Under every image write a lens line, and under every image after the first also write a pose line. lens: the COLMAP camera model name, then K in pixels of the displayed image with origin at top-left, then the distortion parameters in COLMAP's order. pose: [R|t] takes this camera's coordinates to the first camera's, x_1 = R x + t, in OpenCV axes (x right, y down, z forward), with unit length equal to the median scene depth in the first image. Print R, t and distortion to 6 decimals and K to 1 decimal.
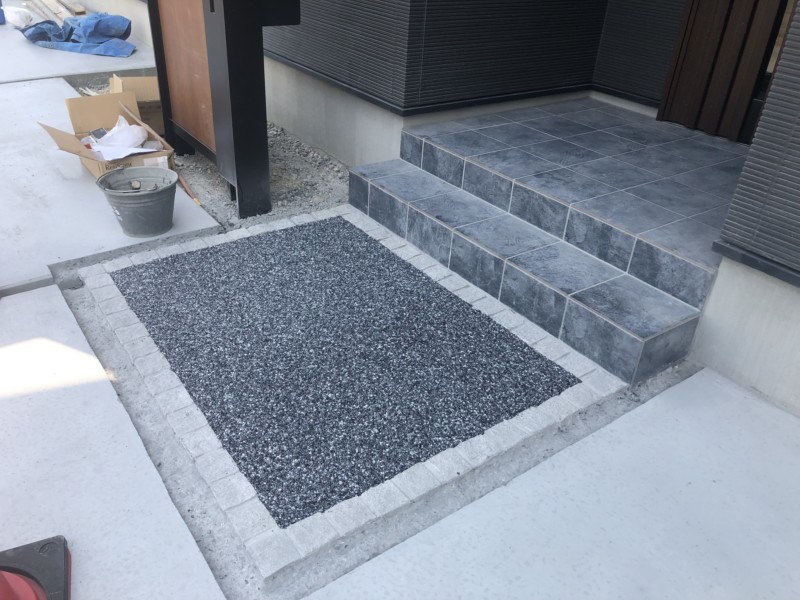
lens RADIAL K [[655.4, 0, 396.5], [0, 655.4, 292.4], [0, 0, 1]] dist [0.030372, -0.013511]
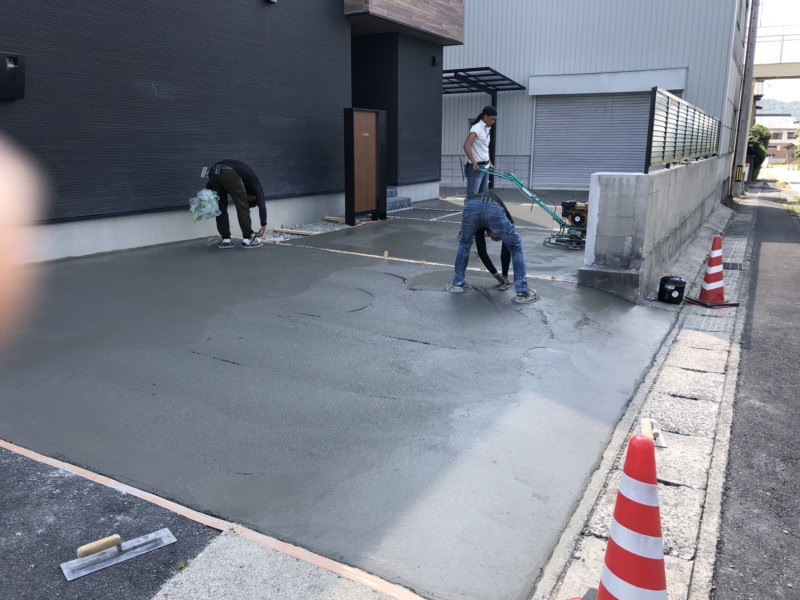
lens RADIAL K [[655.4, 0, 396.5], [0, 655.4, 292.4], [0, 0, 1]] dist [0.030372, -0.013511]
pose [[-0.436193, -0.250200, 0.864370, -3.578080], [0.431329, 0.784892, 0.444859, -1.420073], [-0.789741, 0.566872, -0.234446, 2.106531]]
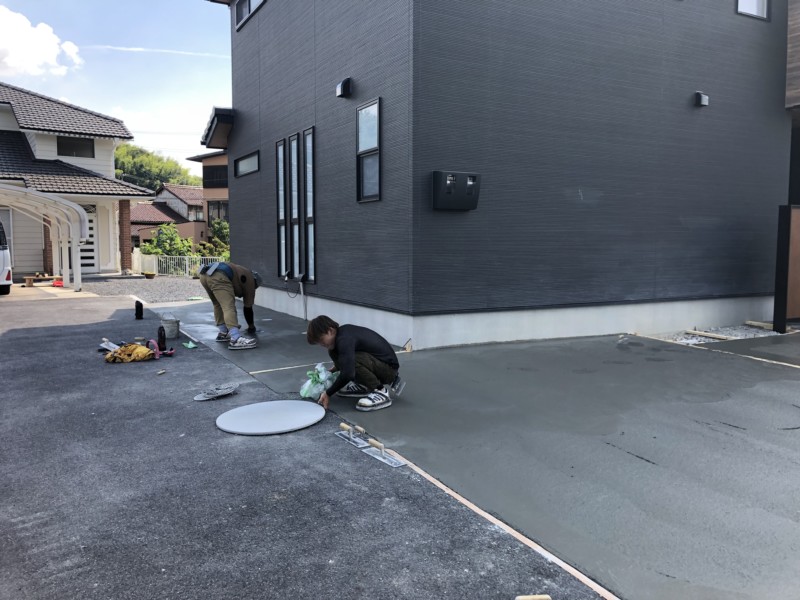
lens RADIAL K [[655.4, 0, 396.5], [0, 655.4, 292.4], [0, 0, 1]] dist [0.030372, -0.013511]
pose [[0.133579, -0.129332, 0.982563, -3.650810], [0.503979, 0.862542, 0.045018, -1.469298], [-0.853324, 0.489178, 0.180398, 2.164355]]
